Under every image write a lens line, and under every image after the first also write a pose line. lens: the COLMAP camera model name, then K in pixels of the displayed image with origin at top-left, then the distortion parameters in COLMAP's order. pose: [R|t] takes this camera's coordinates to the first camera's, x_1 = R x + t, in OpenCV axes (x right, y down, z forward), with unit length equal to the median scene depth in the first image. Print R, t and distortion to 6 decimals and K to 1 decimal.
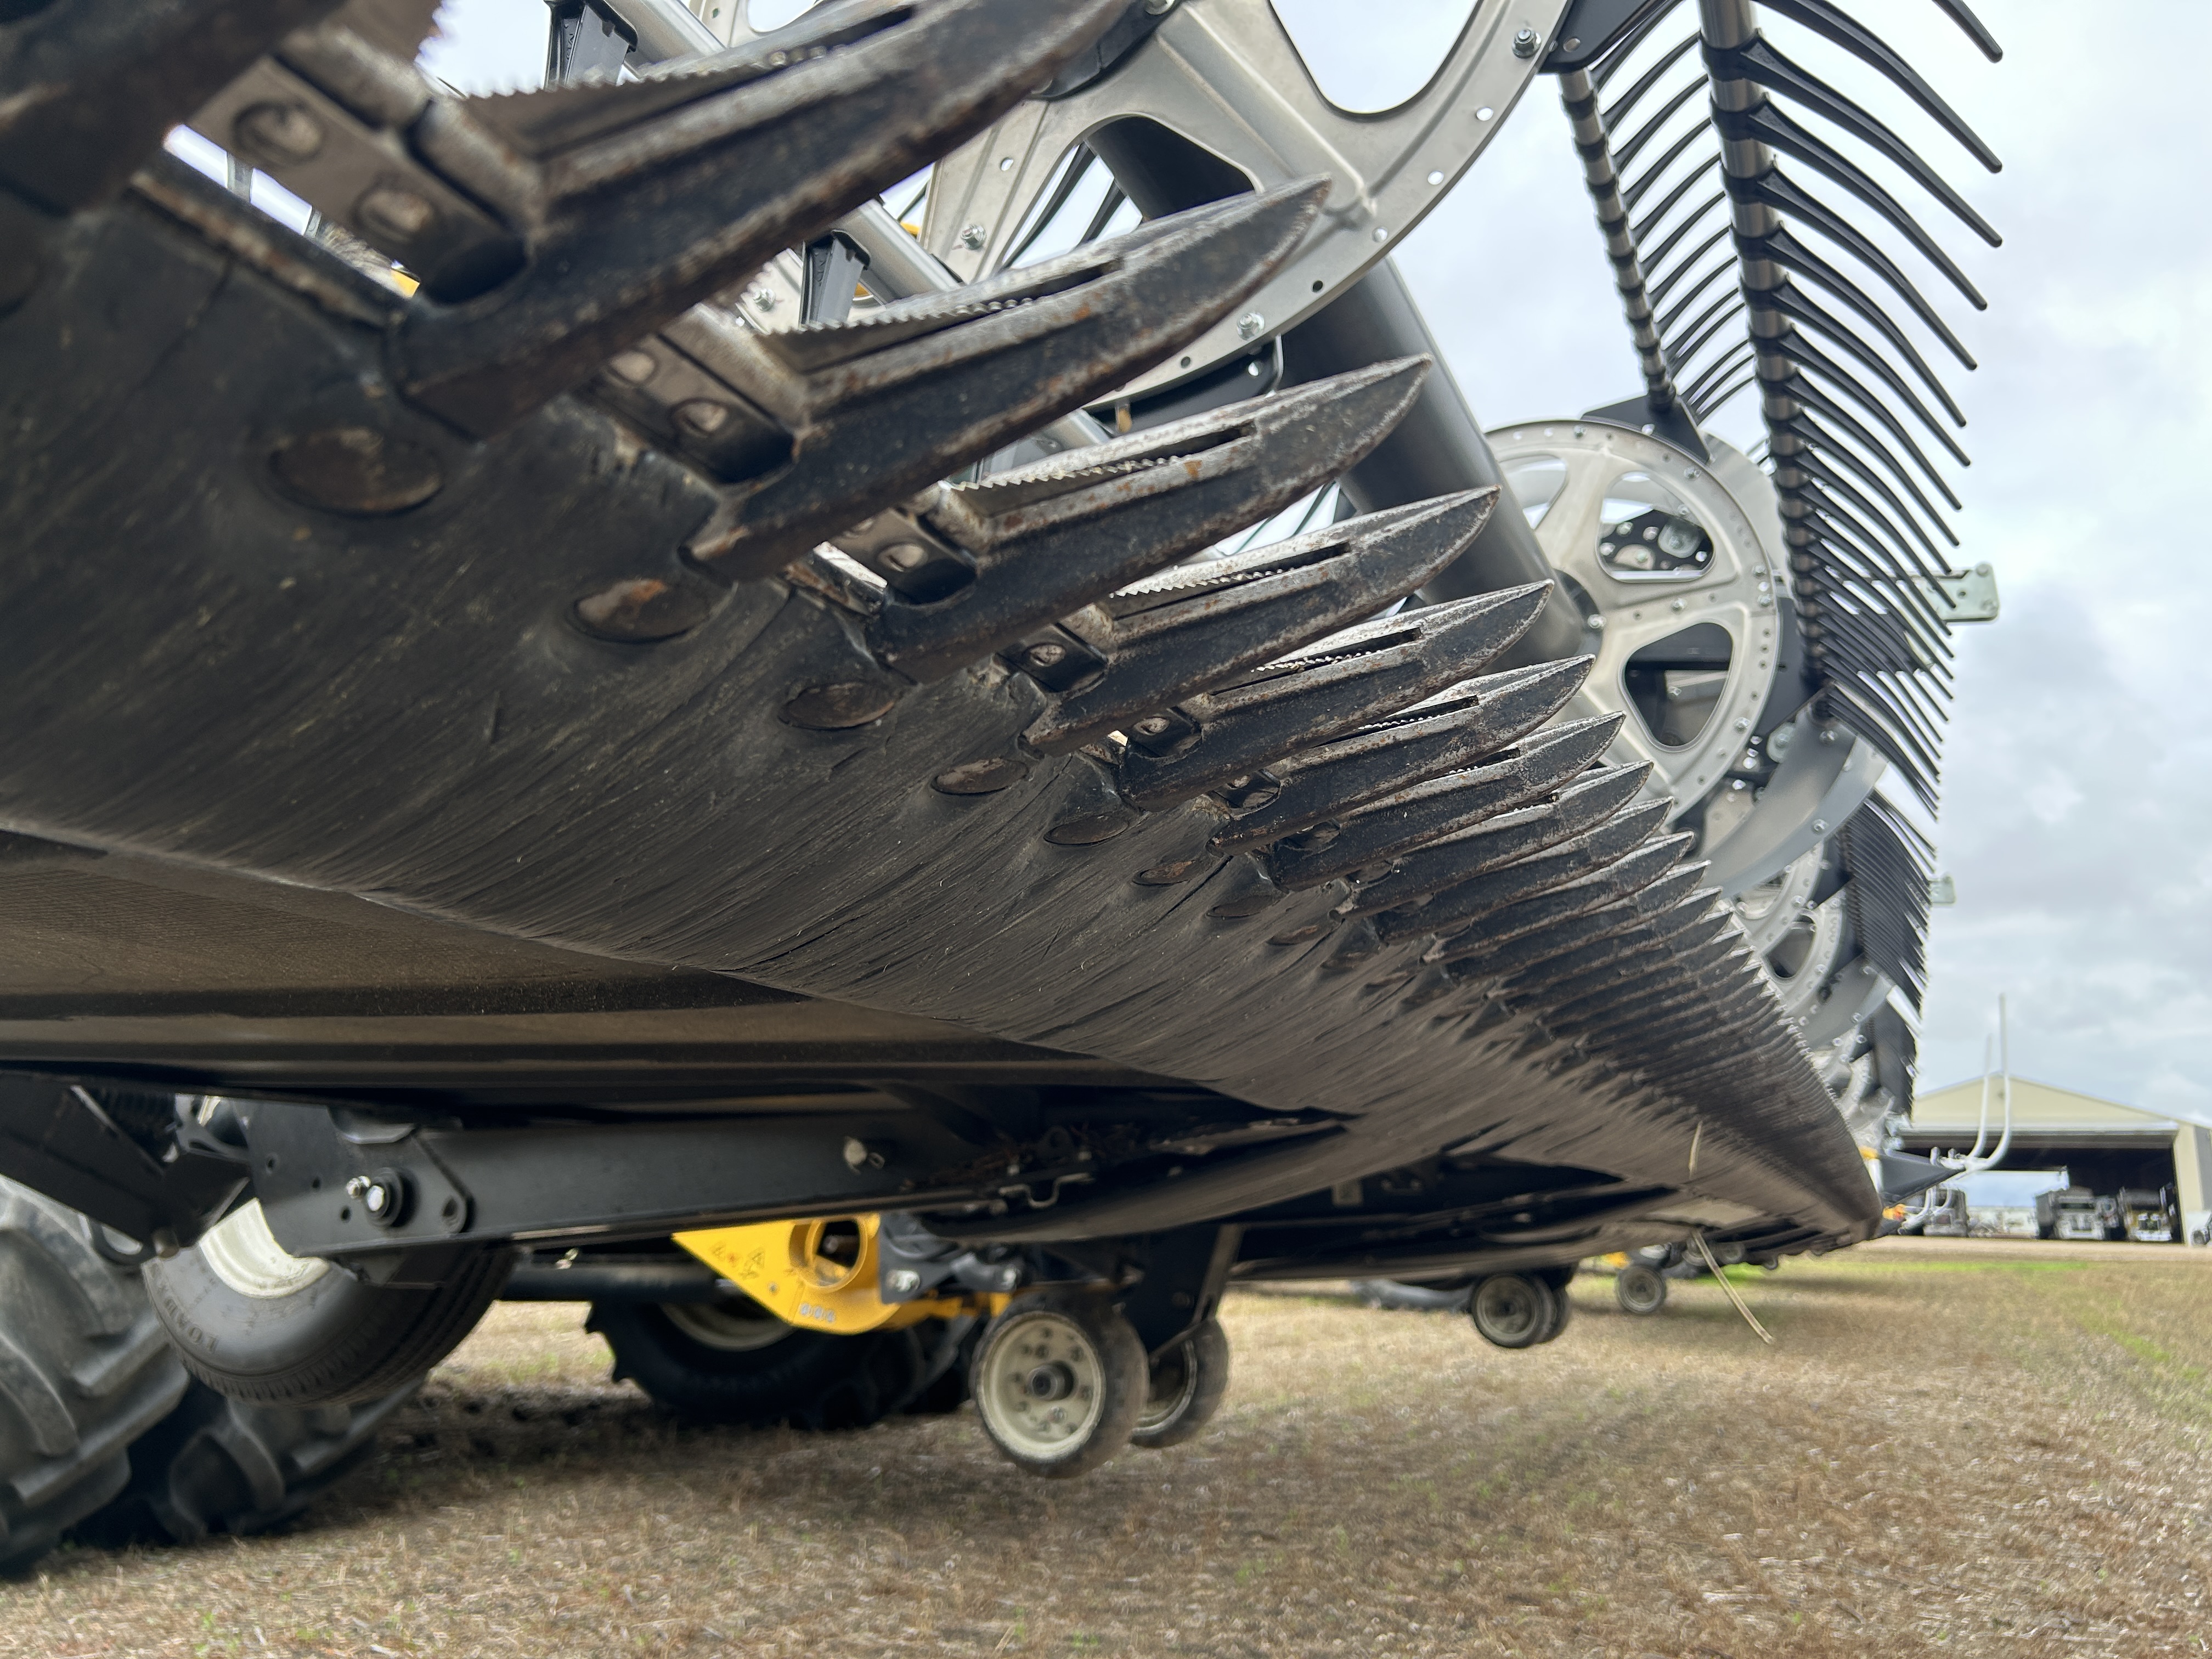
lens RADIAL K [[1681.6, 0, 1106.0], [0, 1681.6, 829.5], [0, 0, 1]] dist [0.024805, 0.000247]
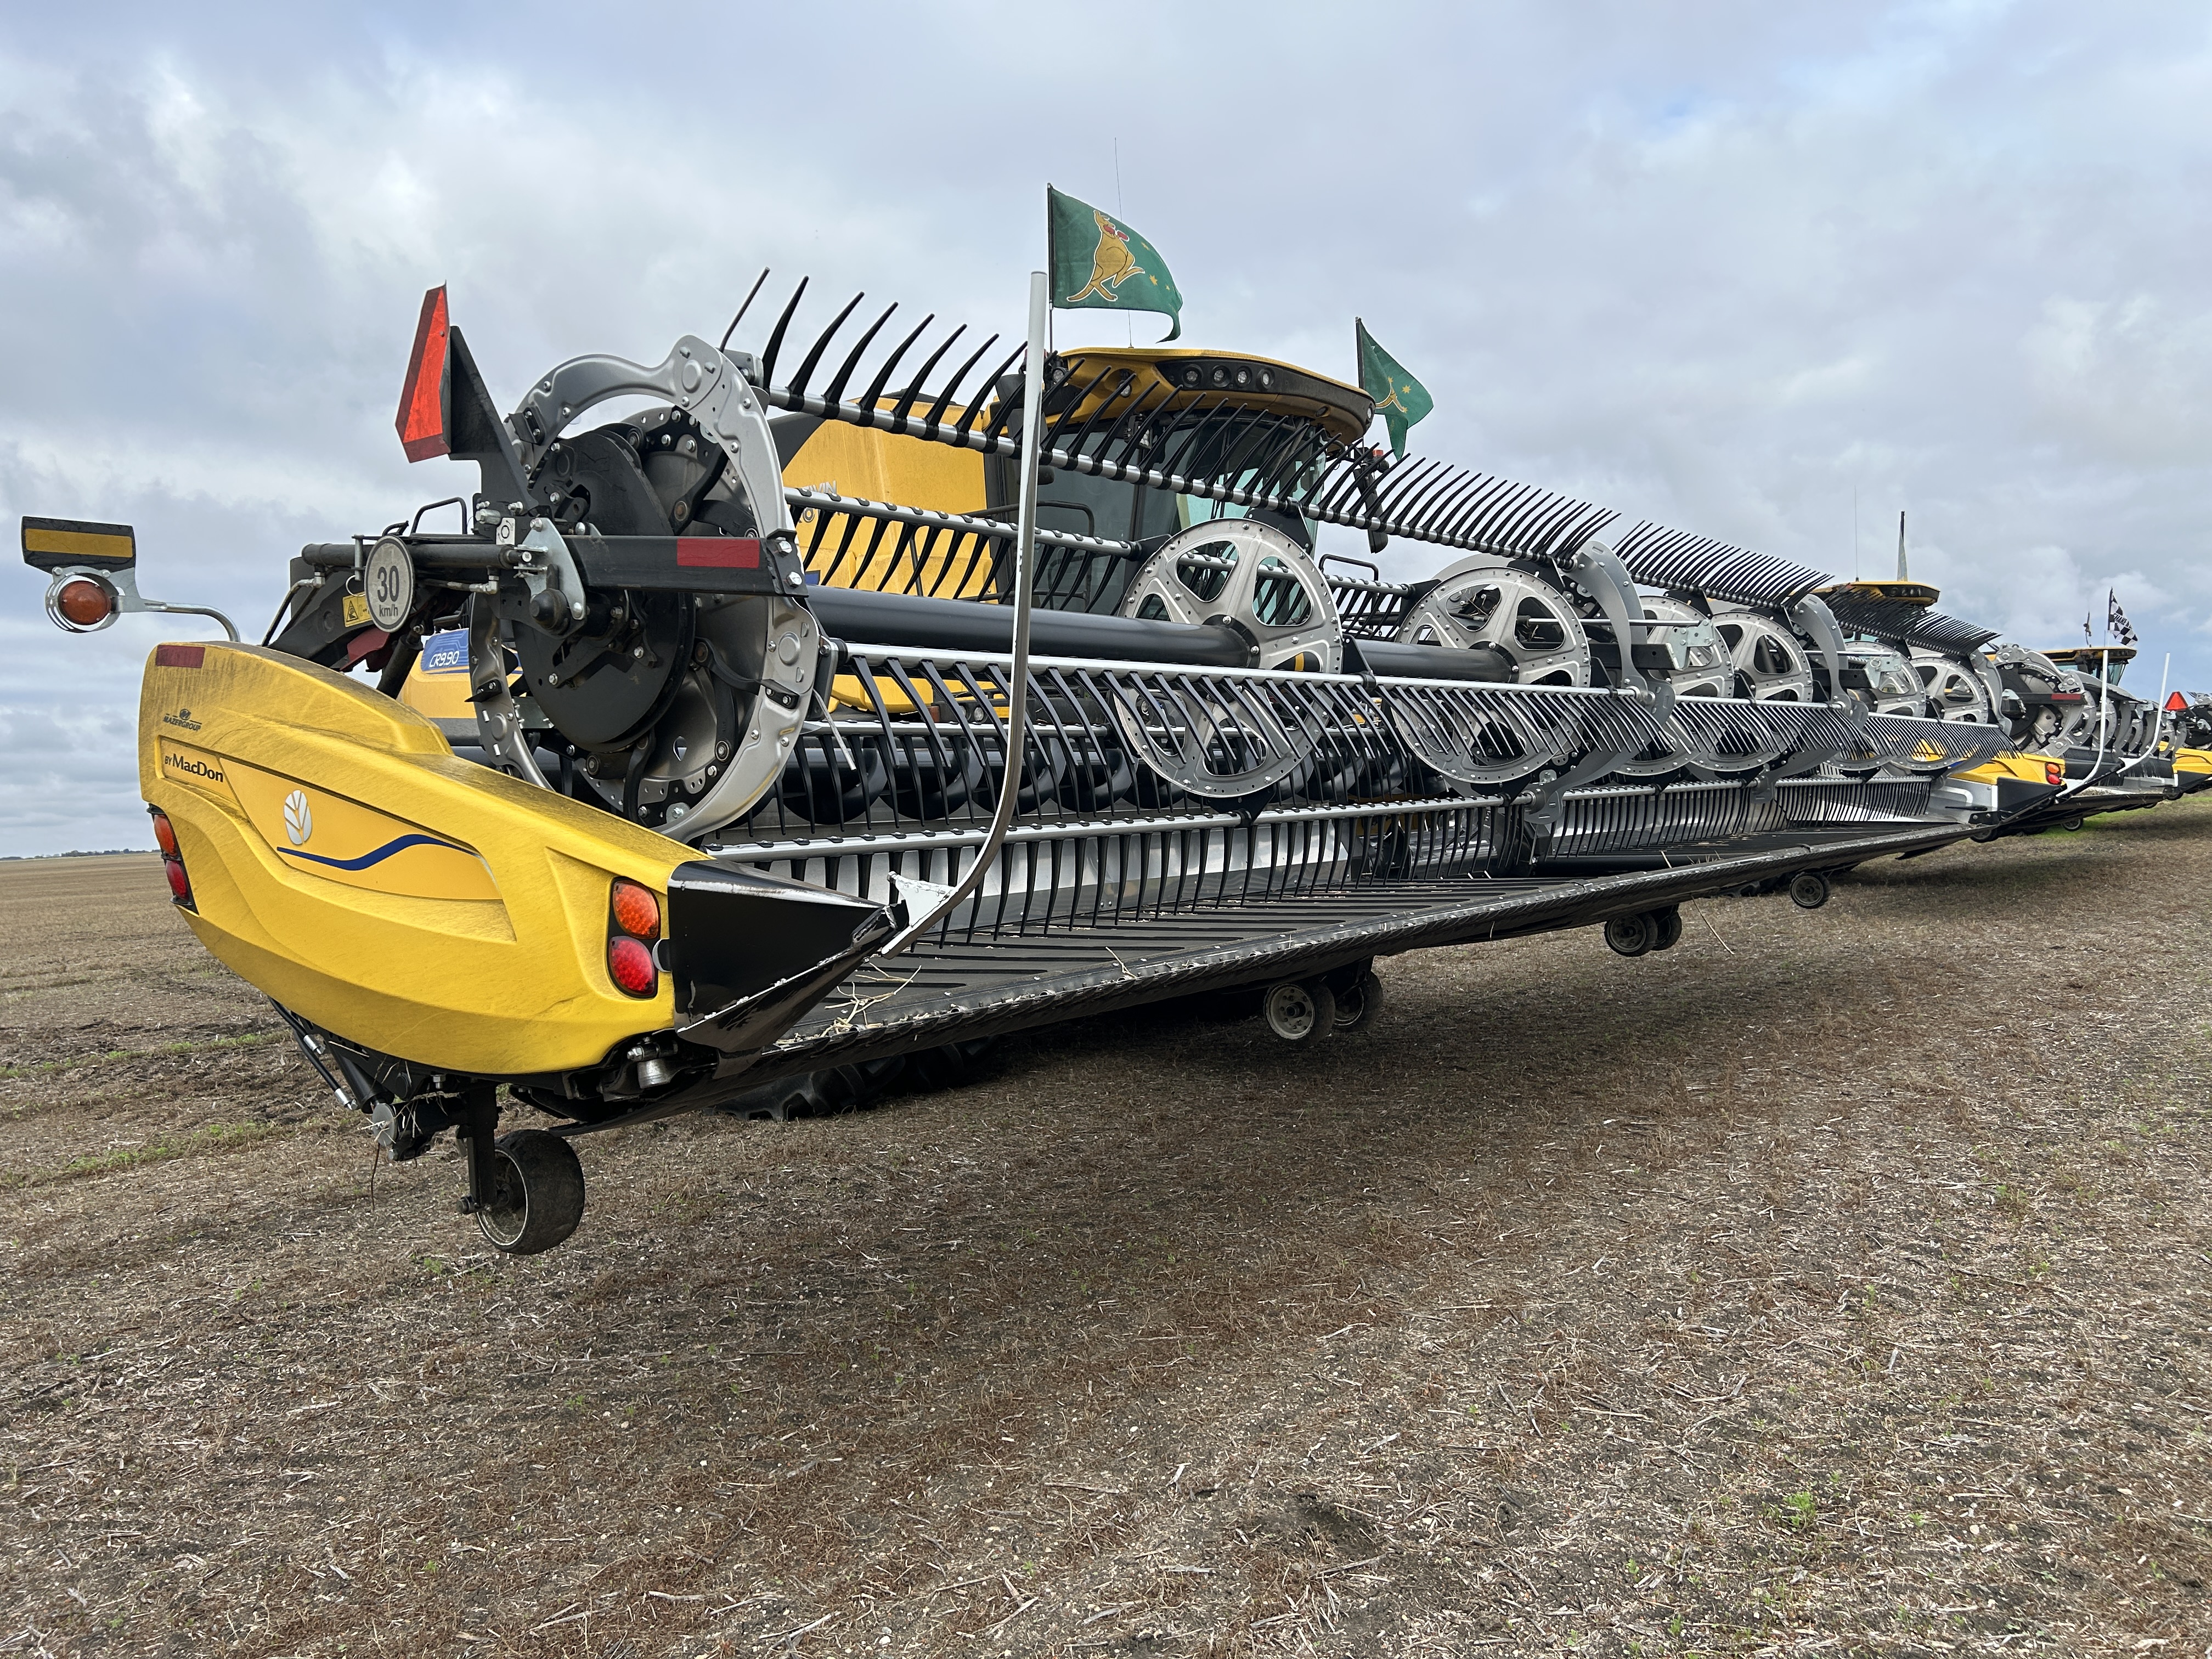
lens RADIAL K [[1640.0, 0, 1168.2], [0, 1640.0, 784.9], [0, 0, 1]] dist [0.045443, -0.052732]
pose [[0.978626, -0.073333, -0.192127, 0.163345], [0.112289, 0.973240, 0.200486, -0.297998], [0.172283, -0.217775, 0.960673, -0.762330]]
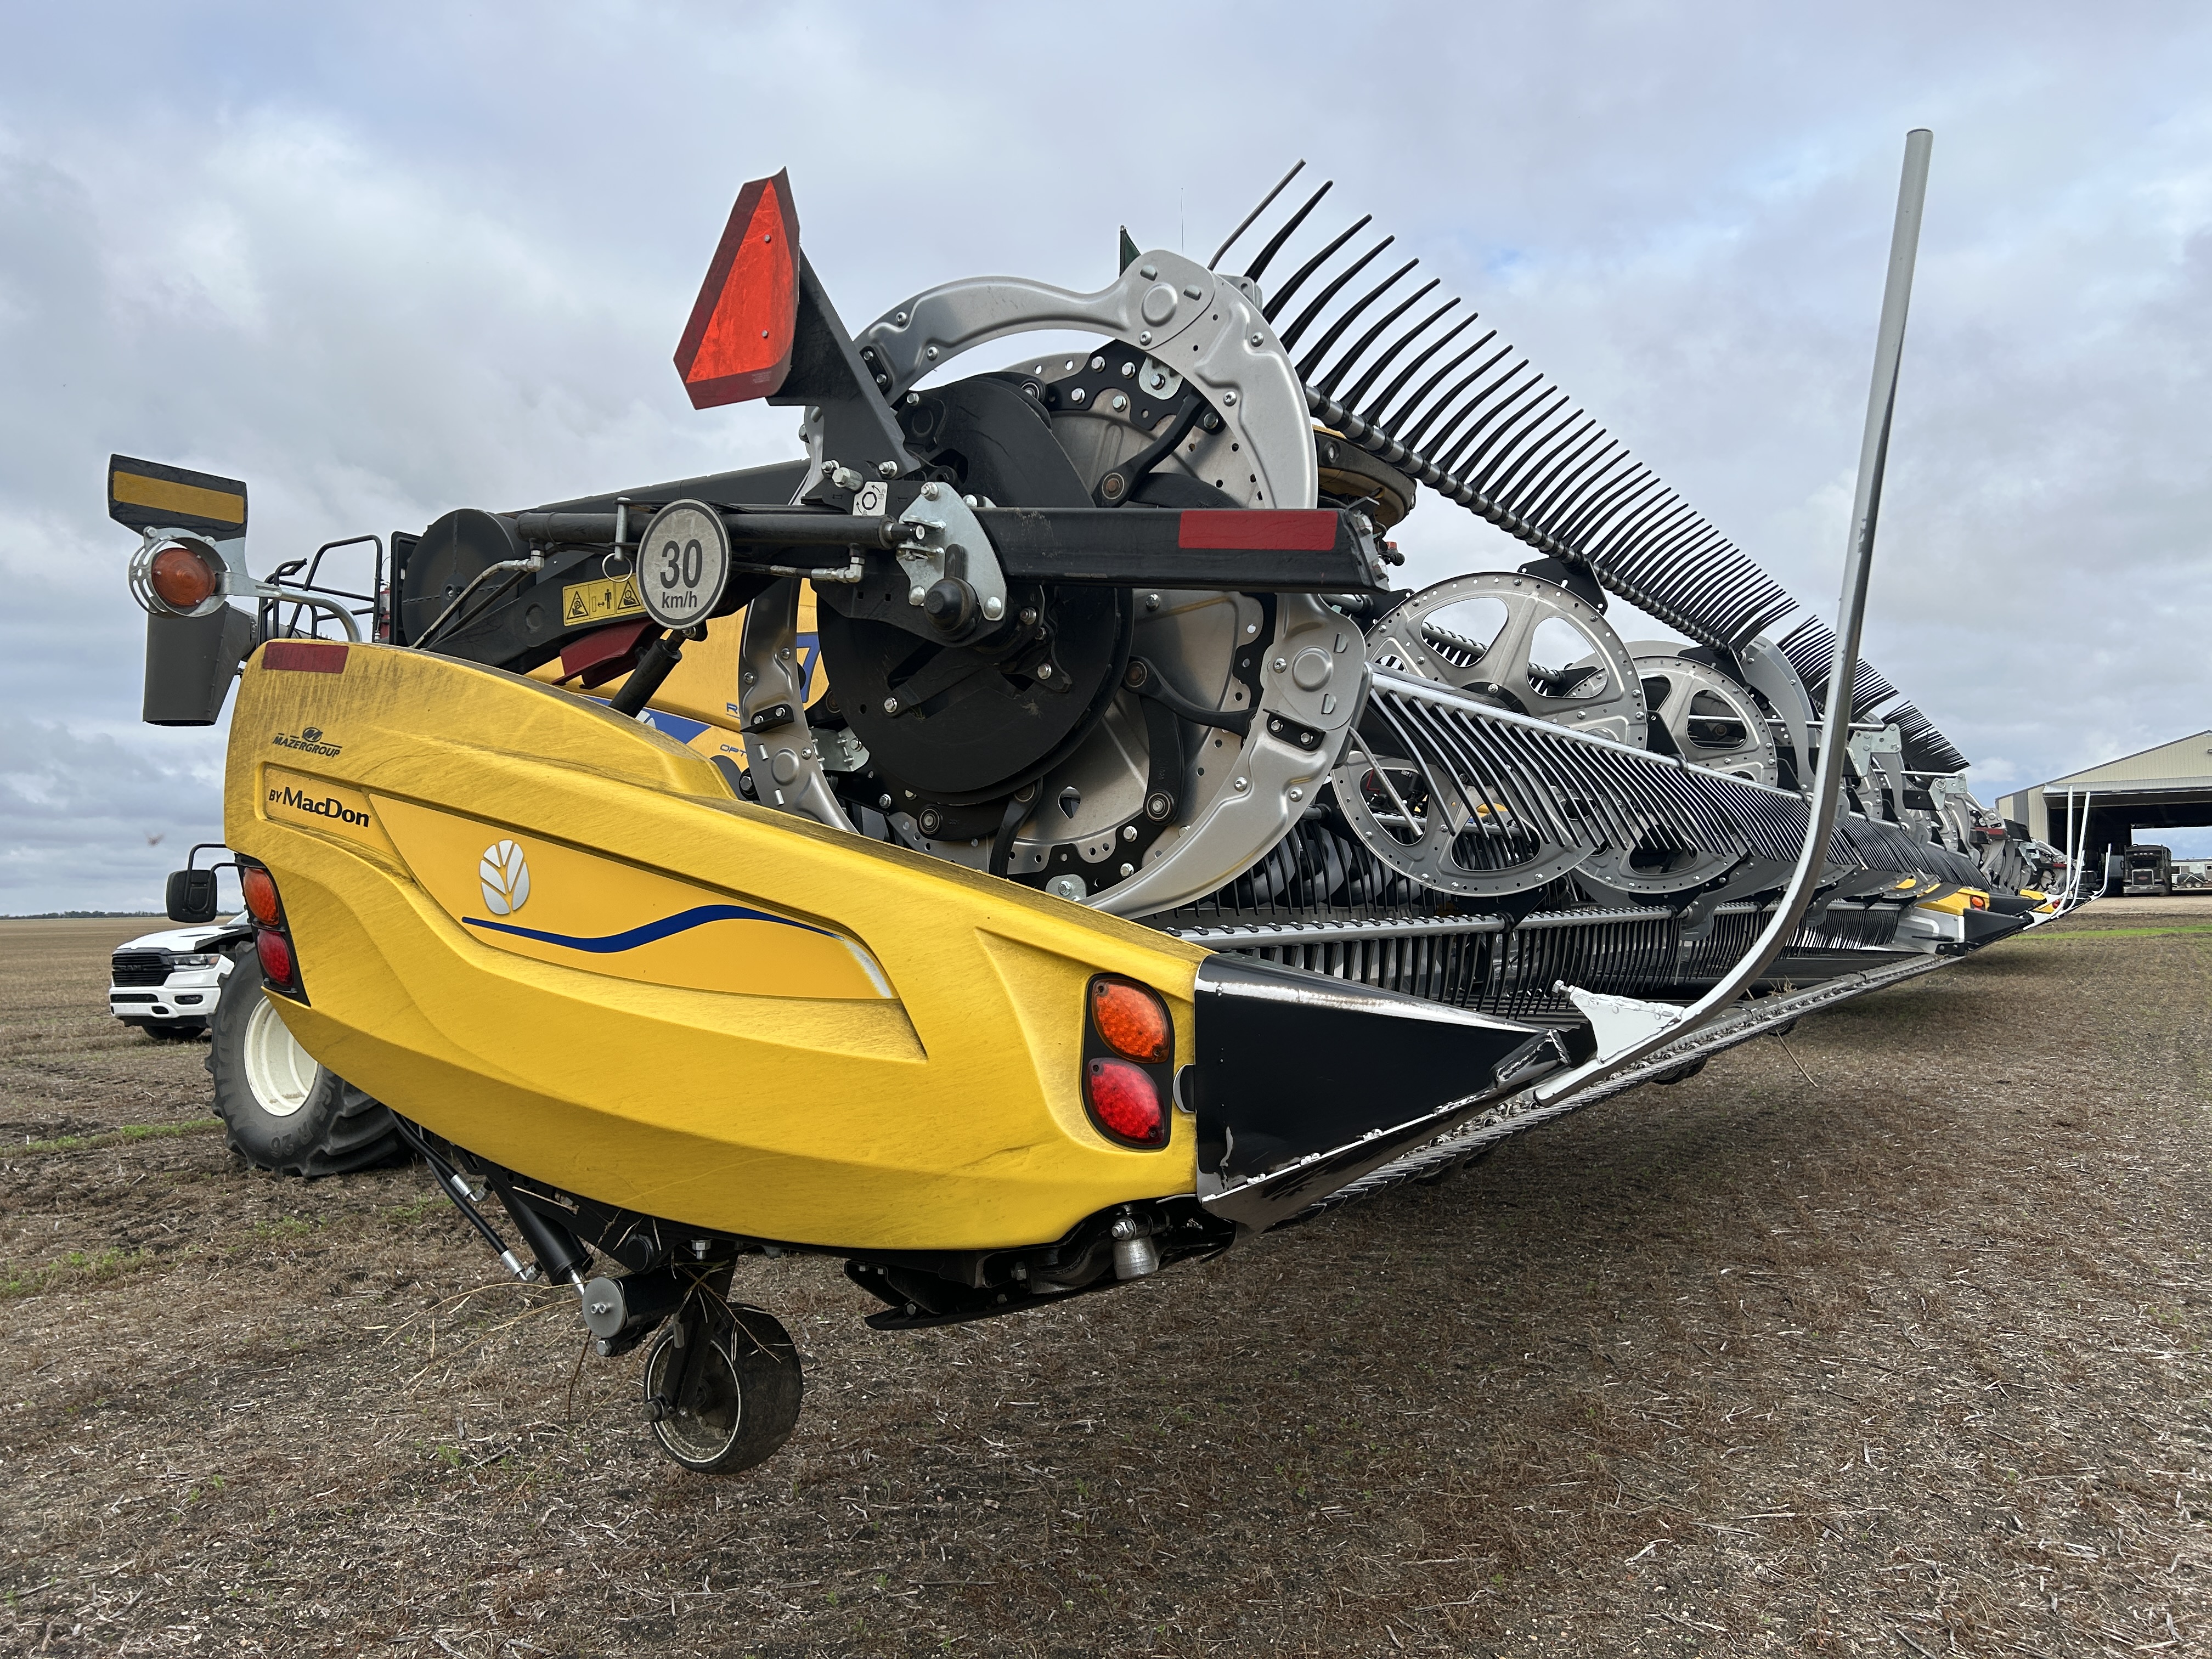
lens RADIAL K [[1640.0, 0, 1168.2], [0, 1640.0, 784.9], [0, 0, 1]] dist [0.045443, -0.052732]
pose [[0.996085, -0.043019, -0.077226, -0.109688], [0.054021, 0.987726, 0.146559, -0.275935], [0.069973, -0.150157, 0.986183, -0.631282]]
